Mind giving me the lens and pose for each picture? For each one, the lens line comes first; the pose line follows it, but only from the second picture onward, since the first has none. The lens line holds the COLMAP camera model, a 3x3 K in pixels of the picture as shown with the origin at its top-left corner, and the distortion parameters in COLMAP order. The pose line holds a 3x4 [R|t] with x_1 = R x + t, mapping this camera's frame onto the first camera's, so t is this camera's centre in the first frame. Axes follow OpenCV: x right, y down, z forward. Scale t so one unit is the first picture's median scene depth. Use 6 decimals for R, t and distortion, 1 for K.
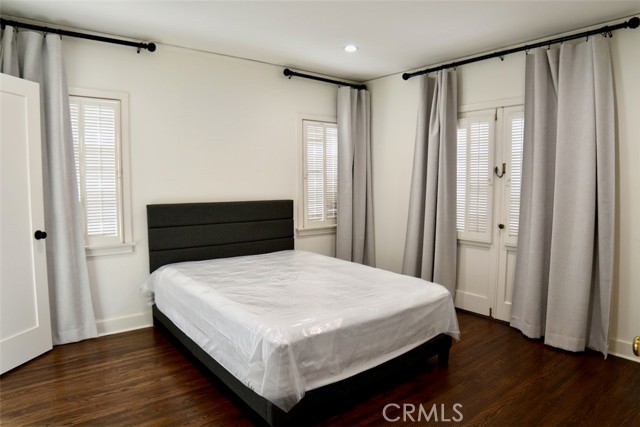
lens RADIAL K [[399.9, 0, 320.0], [0, 399.9, 213.5], [0, 0, 1]] dist [-0.119501, 0.048911]
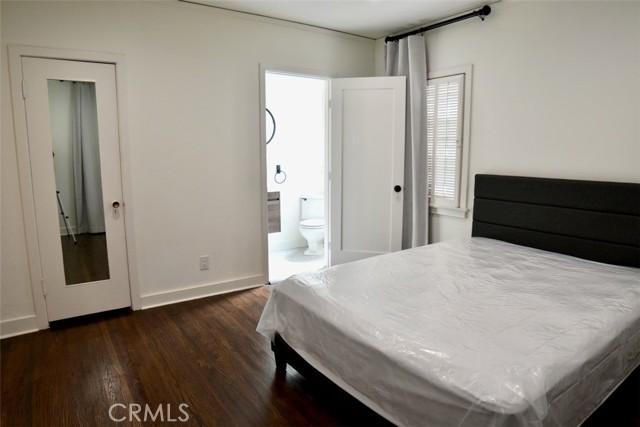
lens RADIAL K [[399.9, 0, 320.0], [0, 399.9, 213.5], [0, 0, 1]] dist [-0.119501, 0.048911]
pose [[-0.063099, 0.152585, -0.986274, 0.642560], [-0.076318, 0.984612, 0.157210, -0.054642], [0.995085, 0.085190, -0.050483, 0.719411]]
